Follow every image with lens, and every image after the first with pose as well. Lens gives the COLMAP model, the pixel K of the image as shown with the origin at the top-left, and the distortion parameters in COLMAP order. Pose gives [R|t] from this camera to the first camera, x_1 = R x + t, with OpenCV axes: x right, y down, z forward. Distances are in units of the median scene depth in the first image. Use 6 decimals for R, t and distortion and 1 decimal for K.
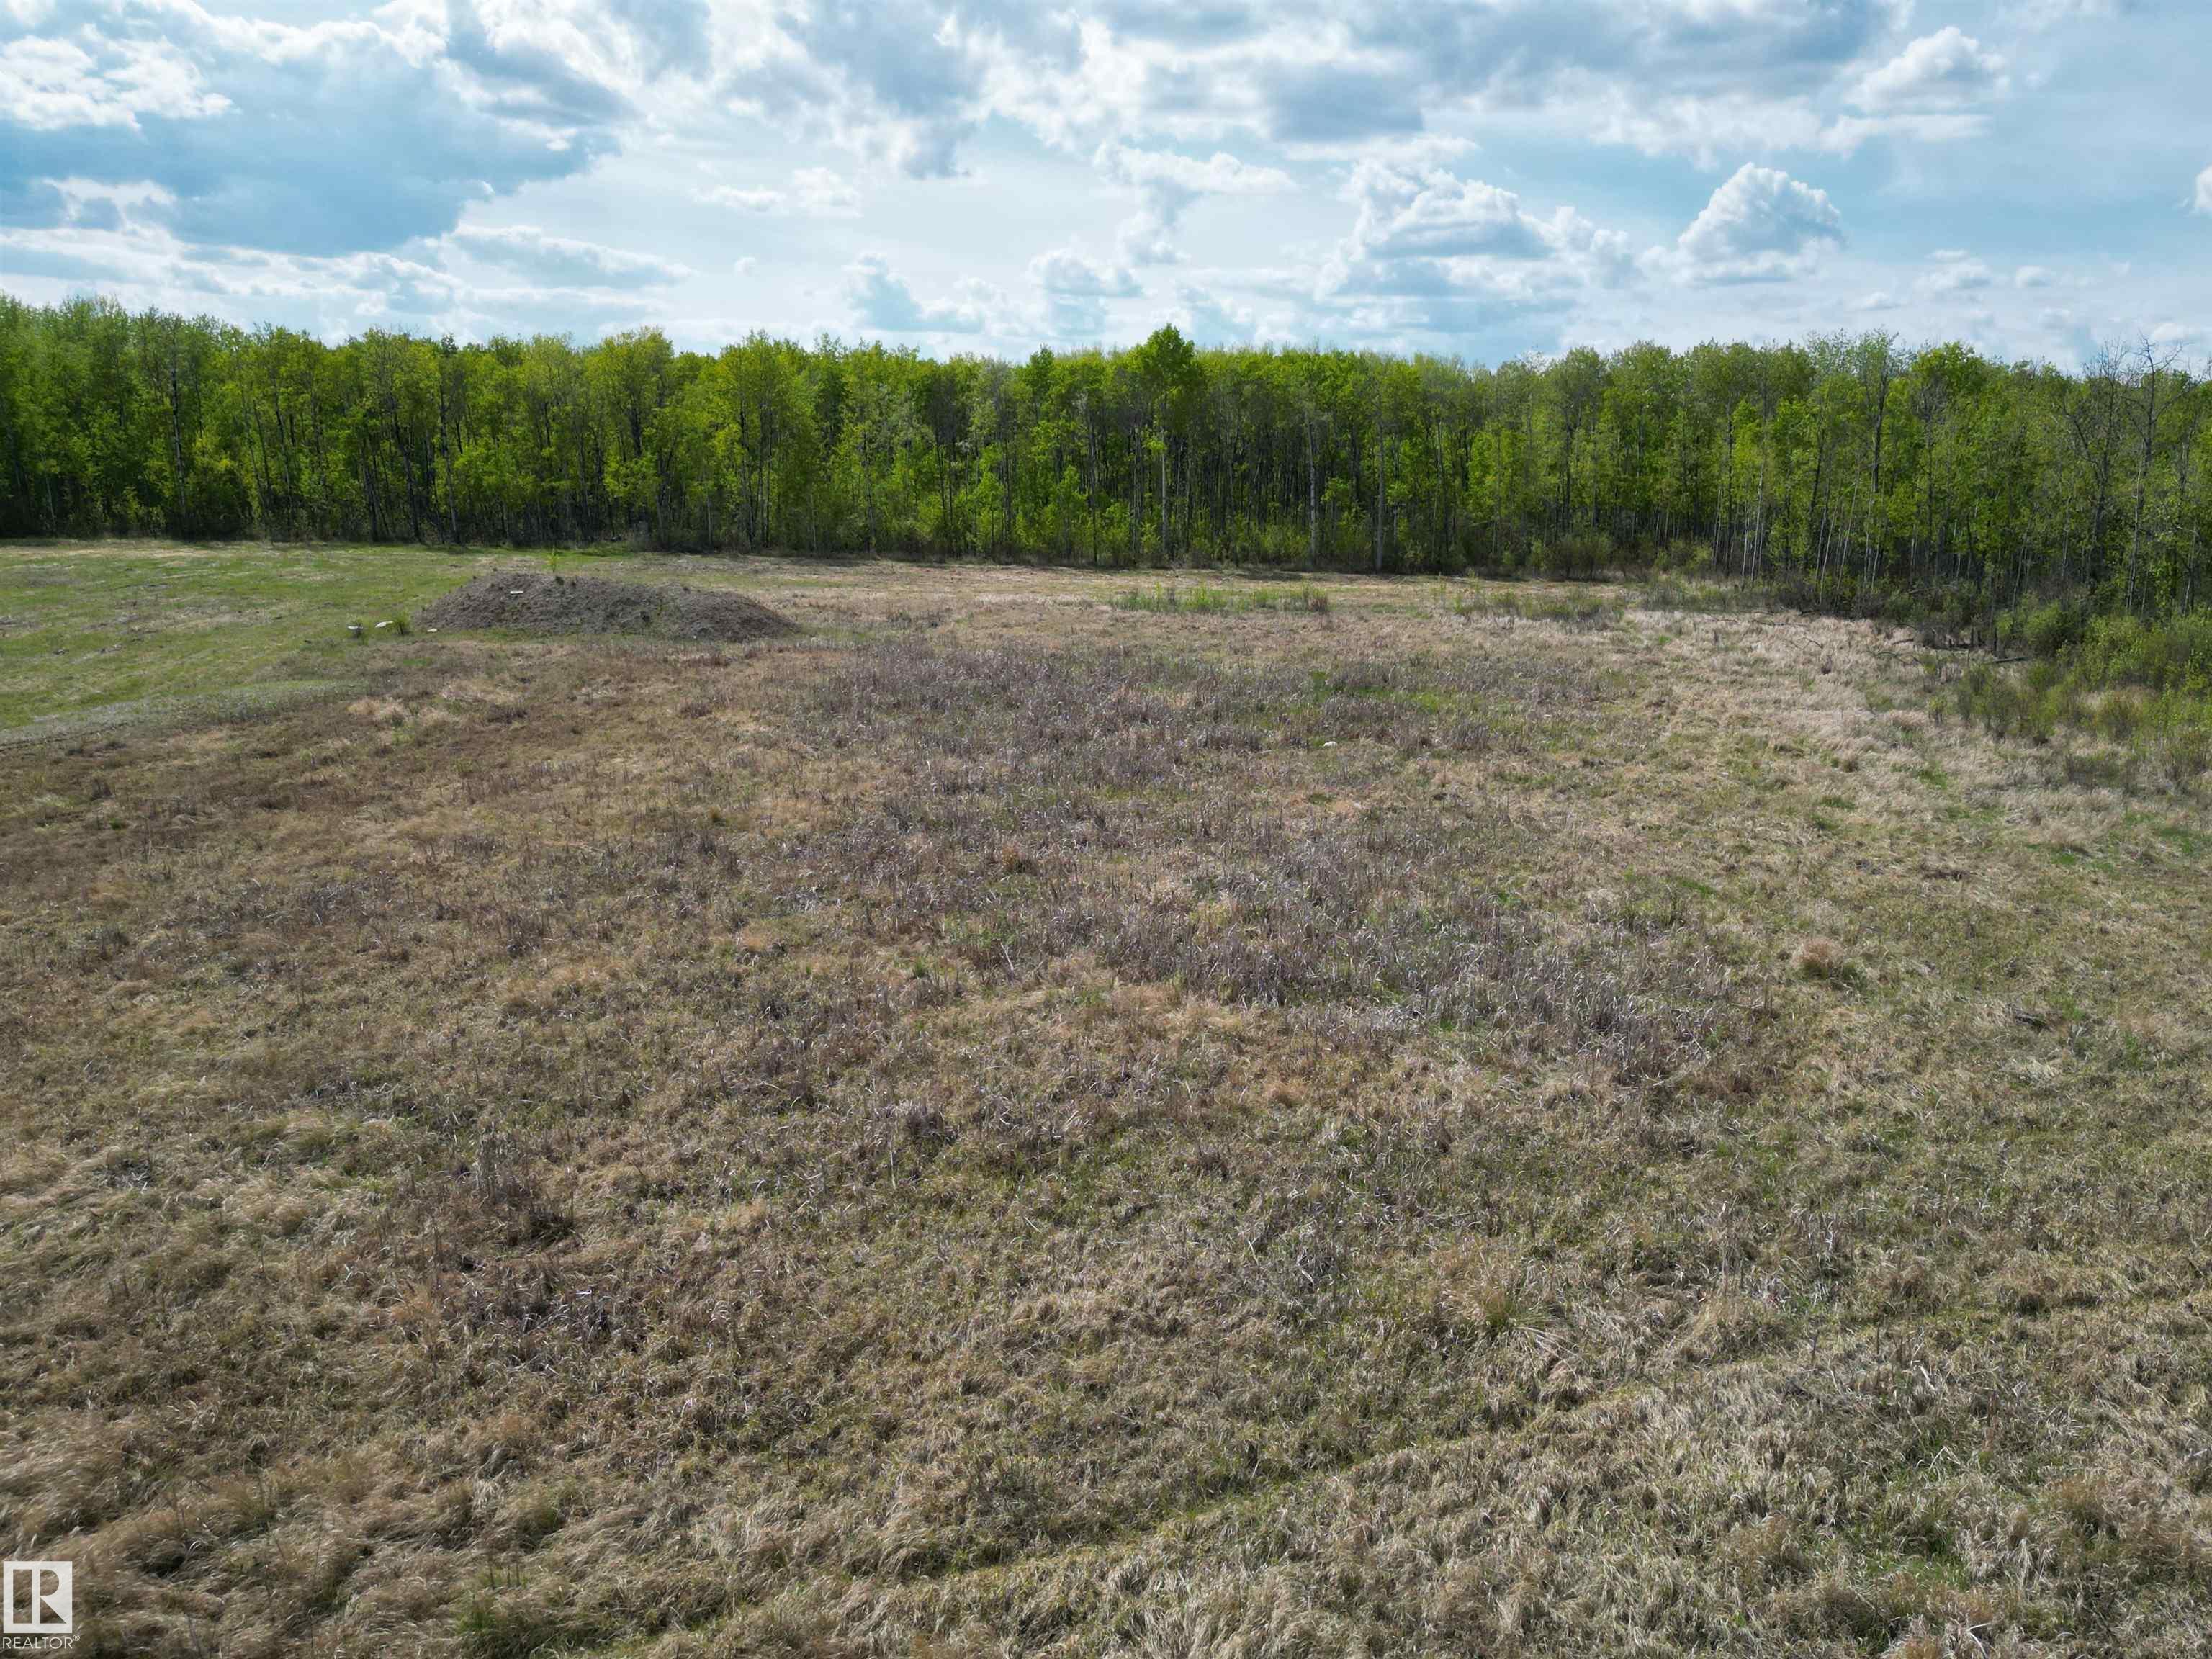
lens RADIAL K [[1663.4, 0, 1112.5], [0, 1663.4, 834.5], [0, 0, 1]] dist [0.060849, -0.054603]
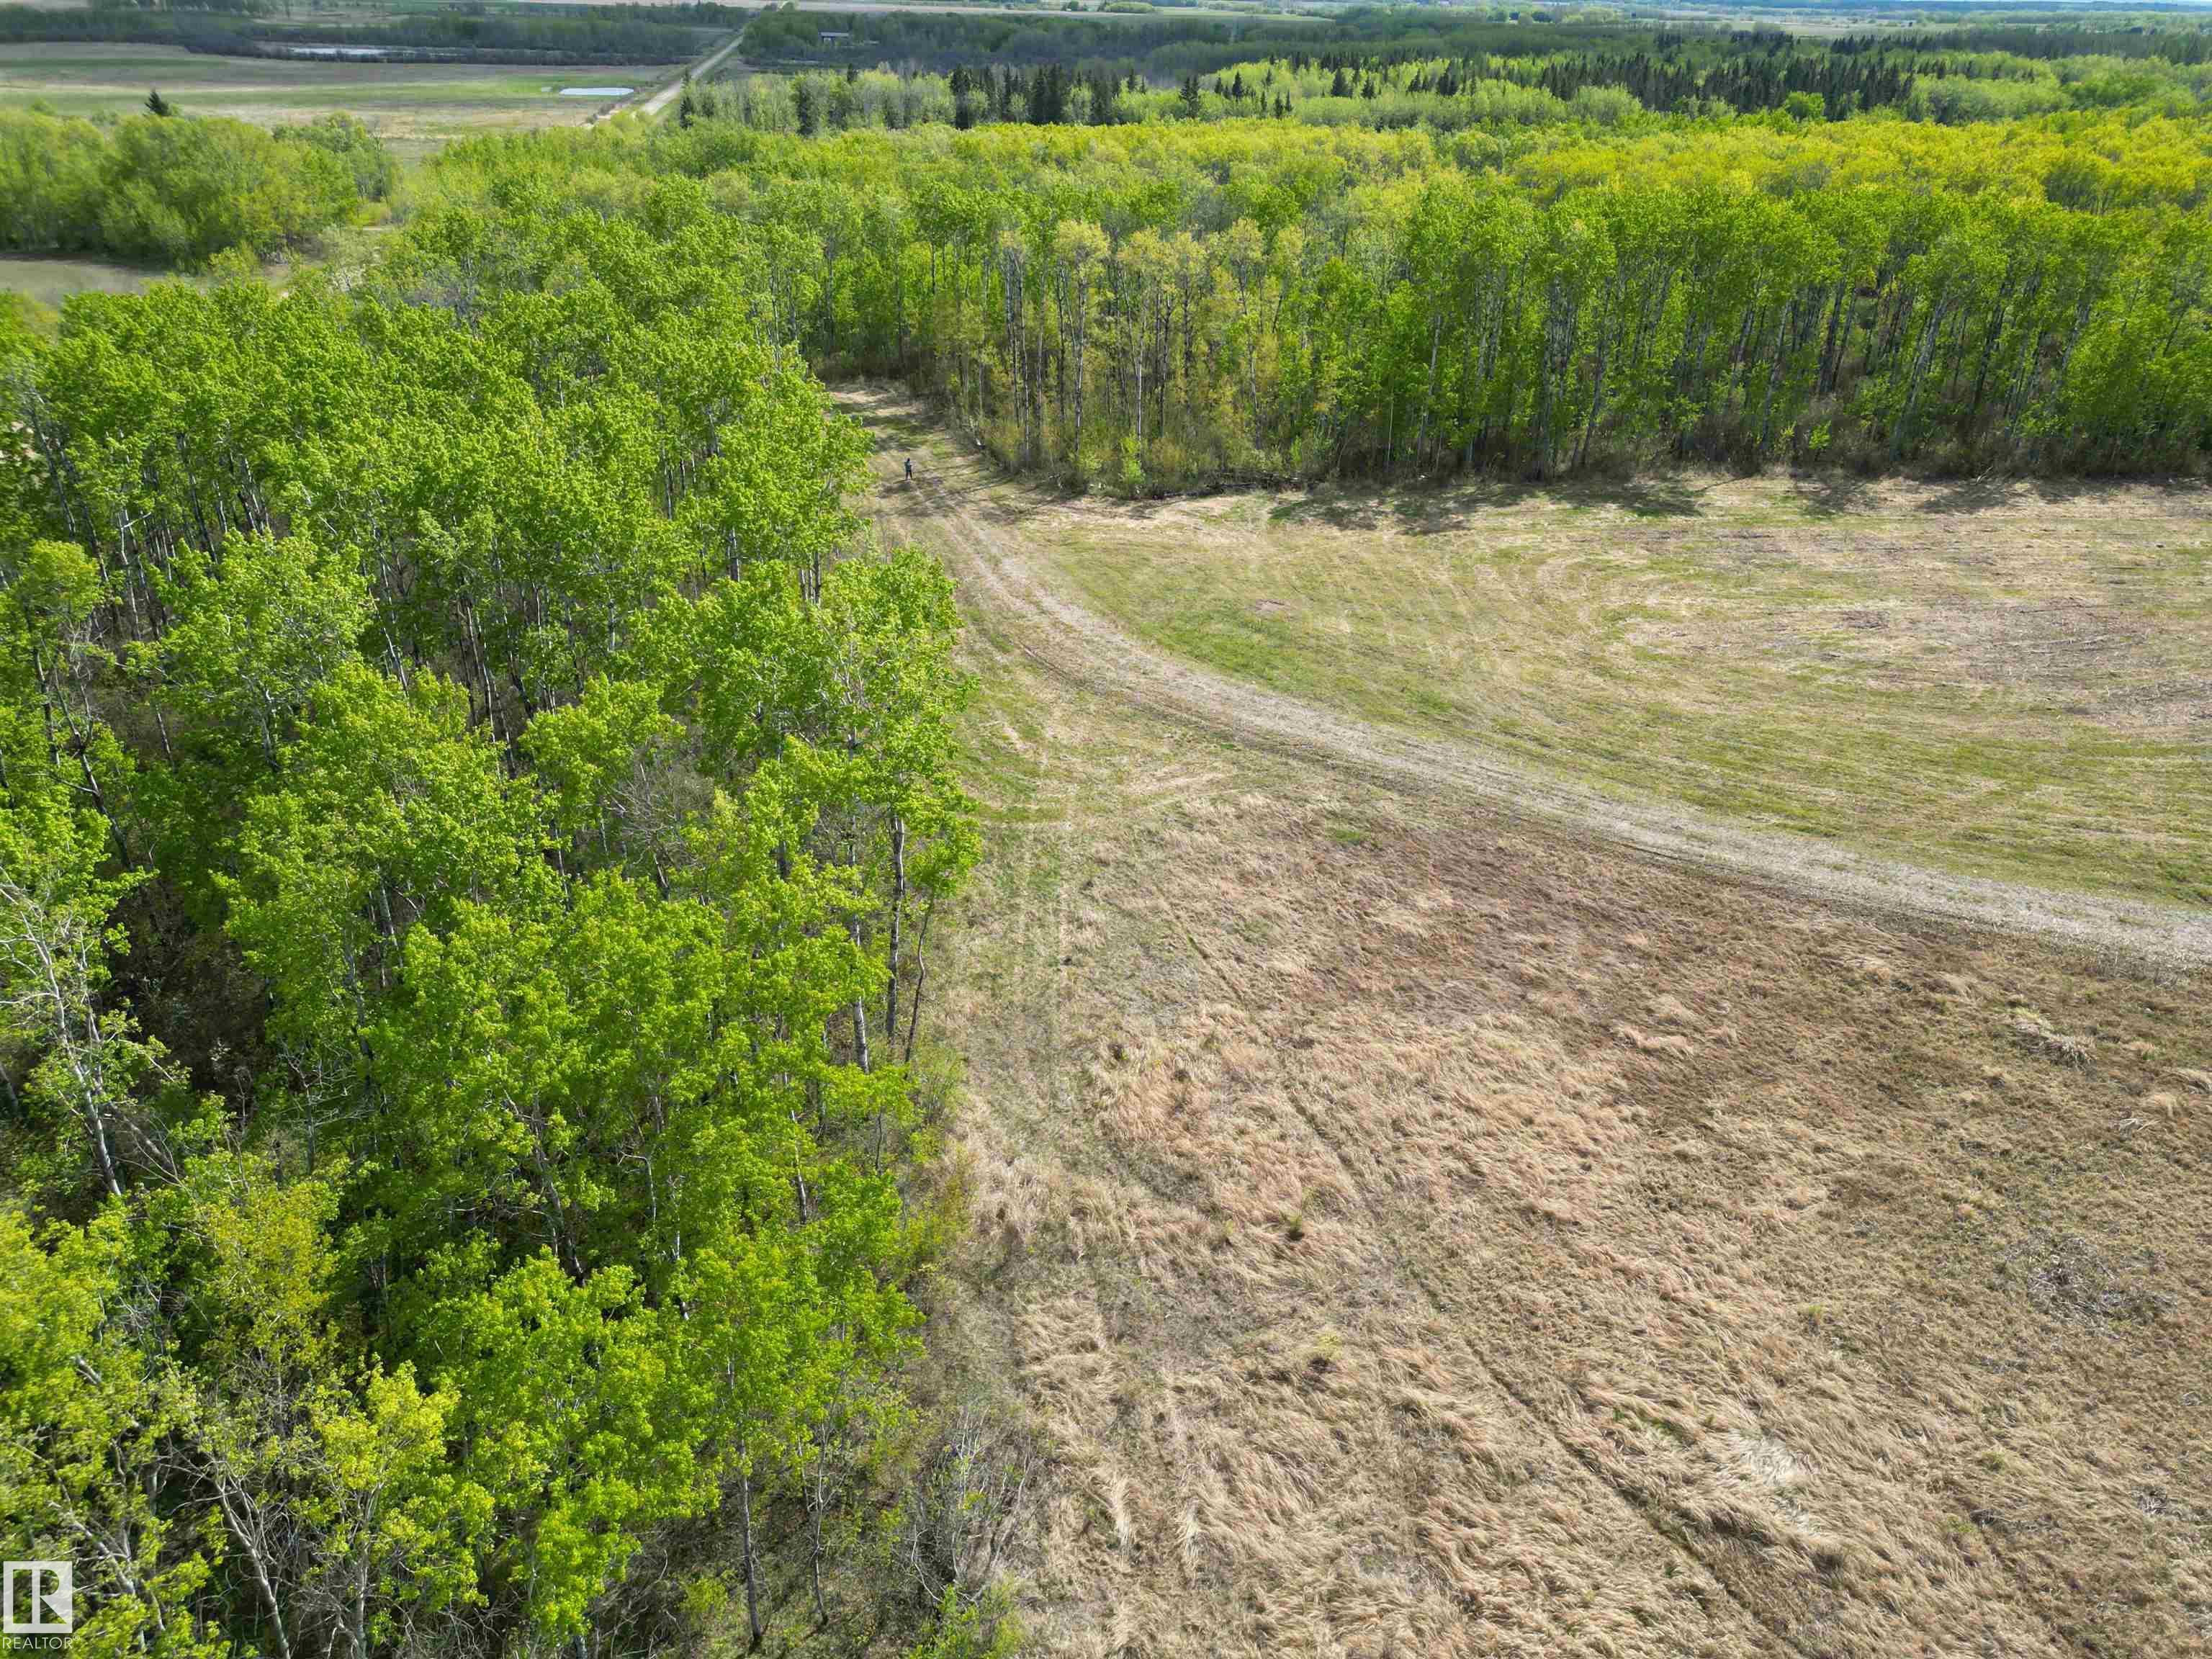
lens RADIAL K [[1557.8, 0, 1121.9], [0, 1557.8, 816.9], [0, 0, 1]] dist [0.047179, -0.030220]
pose [[0.220005, 0.442336, -0.869446, 0.421176], [-0.243712, 0.887944, 0.390078, -0.937889], [0.944564, 0.126076, 0.303155, -0.811083]]
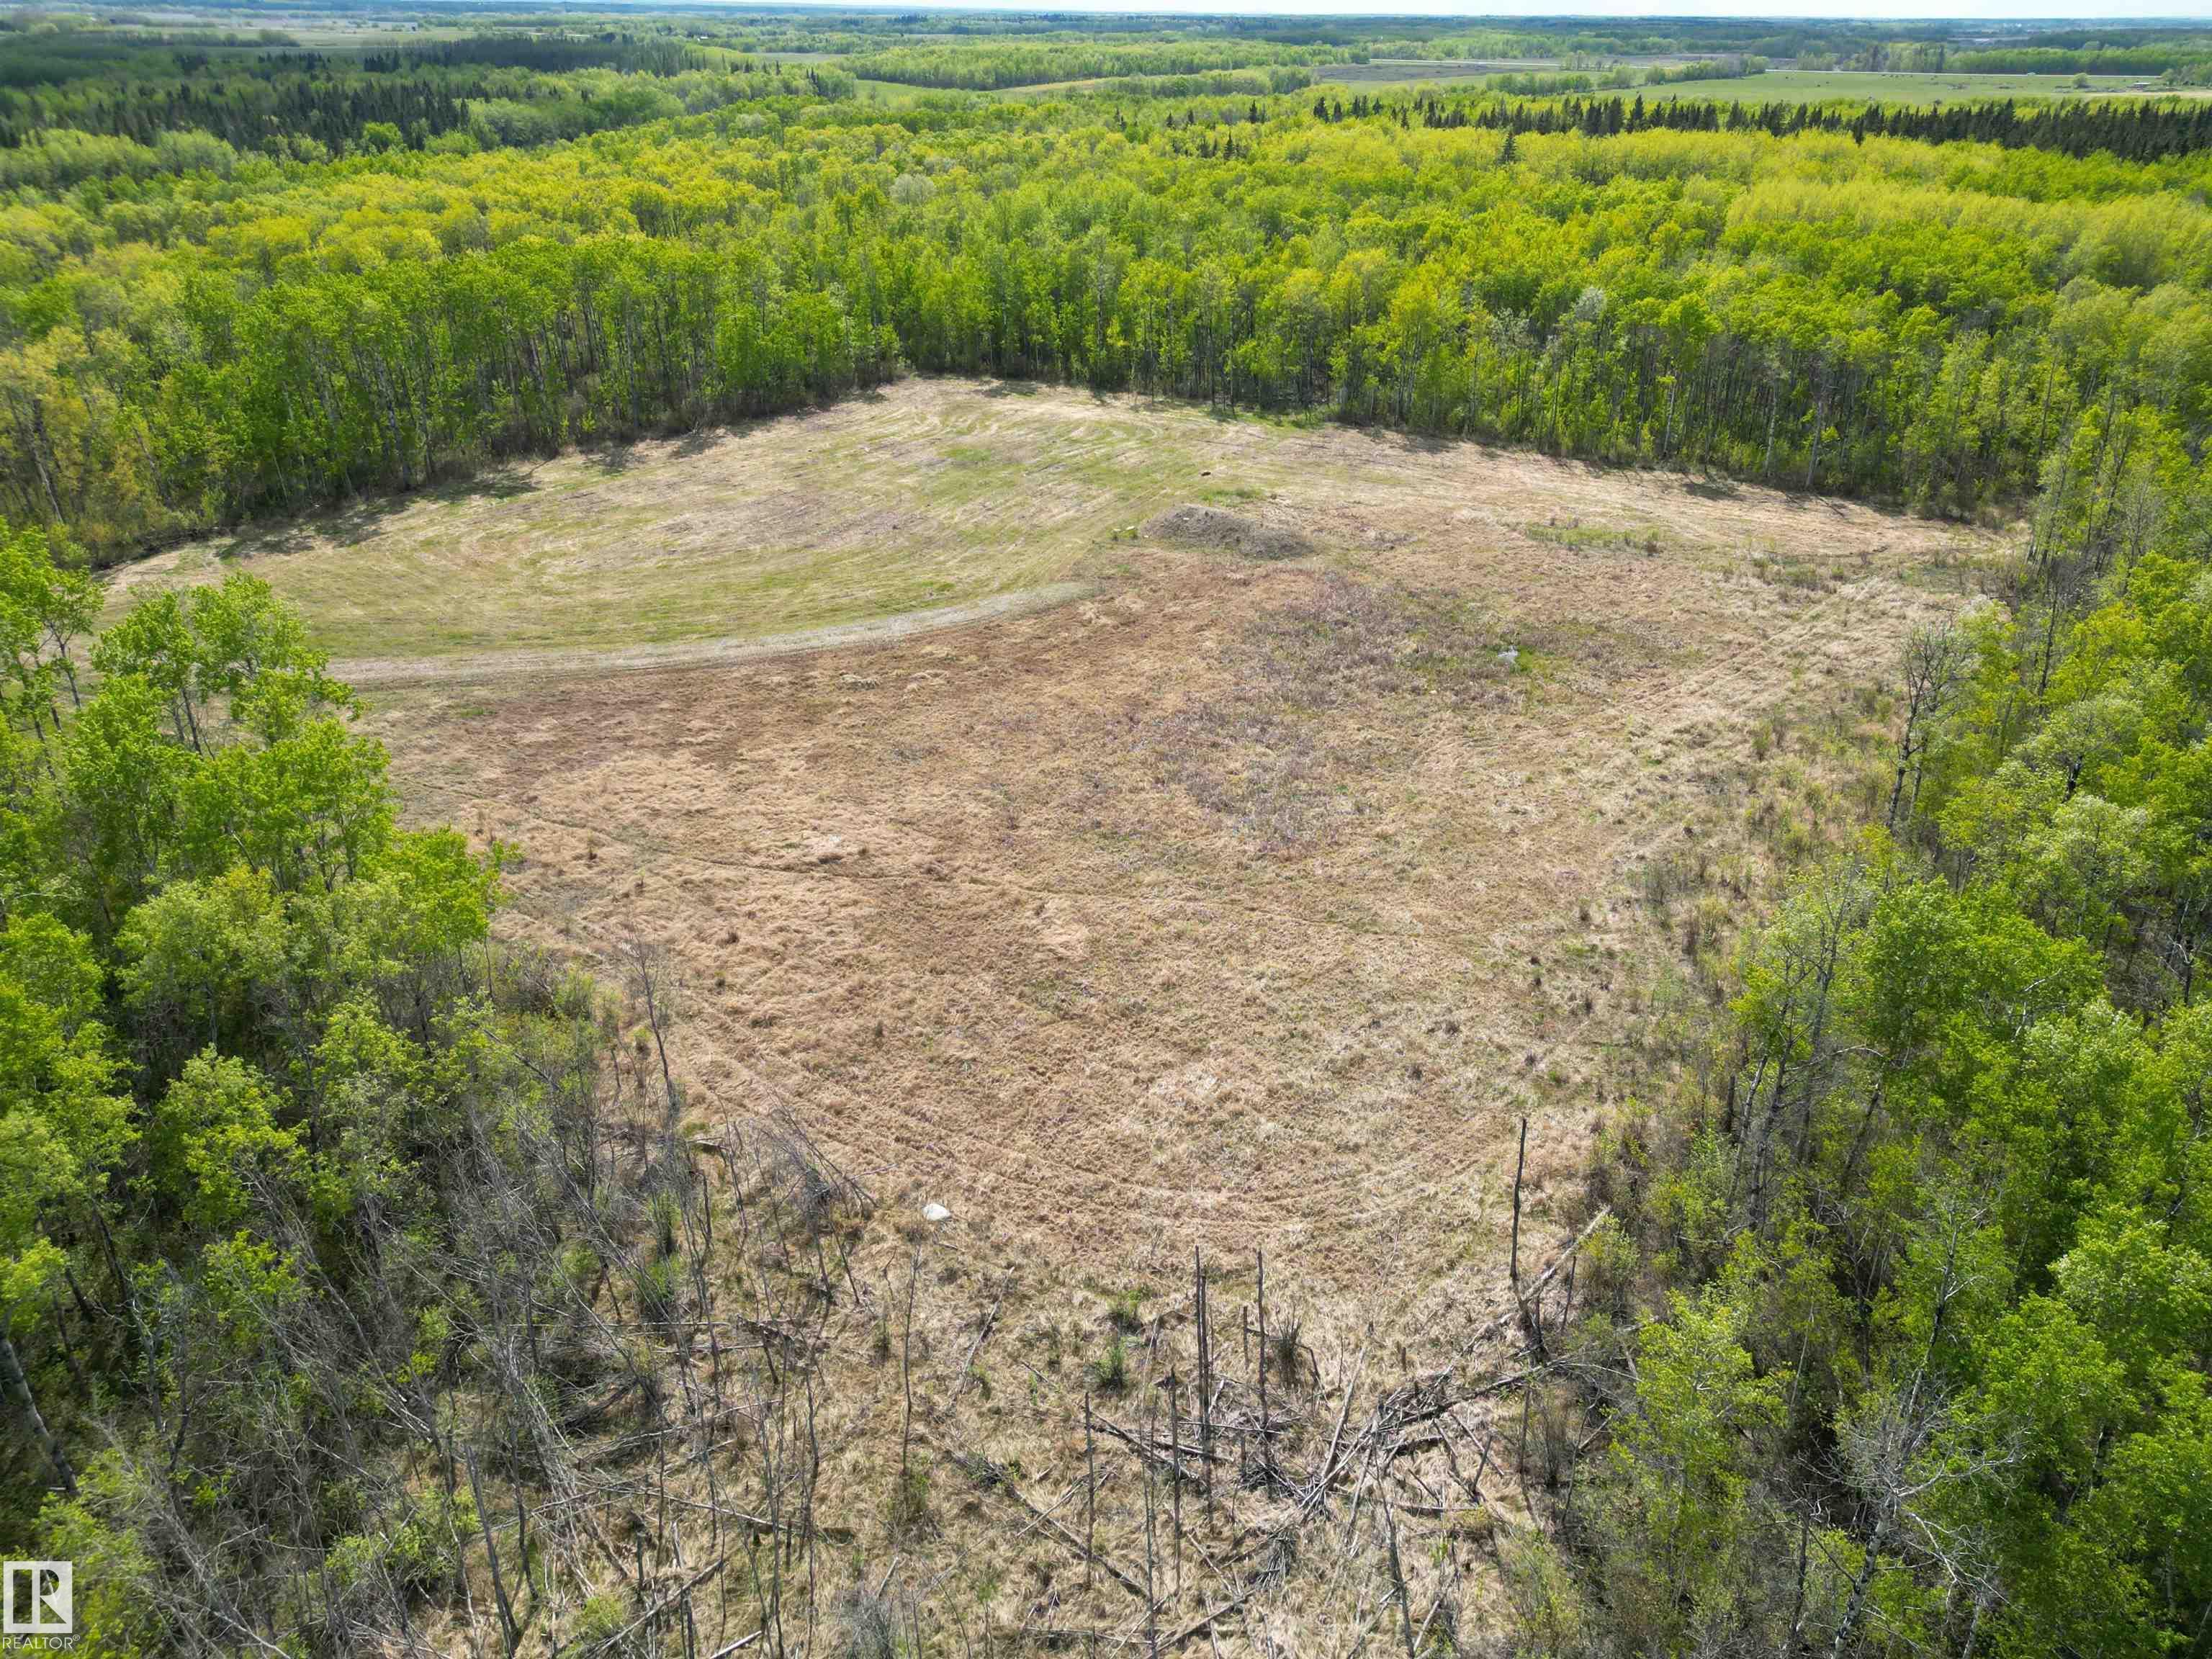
lens RADIAL K [[1557.8, 0, 1116.7], [0, 1557.8, 810.9], [0, 0, 1]] dist [0.047179, -0.030220]
pose [[0.854869, 0.226716, -0.466689, 2.037632], [-0.115390, 0.960028, 0.255011, -1.011649], [0.505850, -0.164150, 0.846859, -2.734523]]
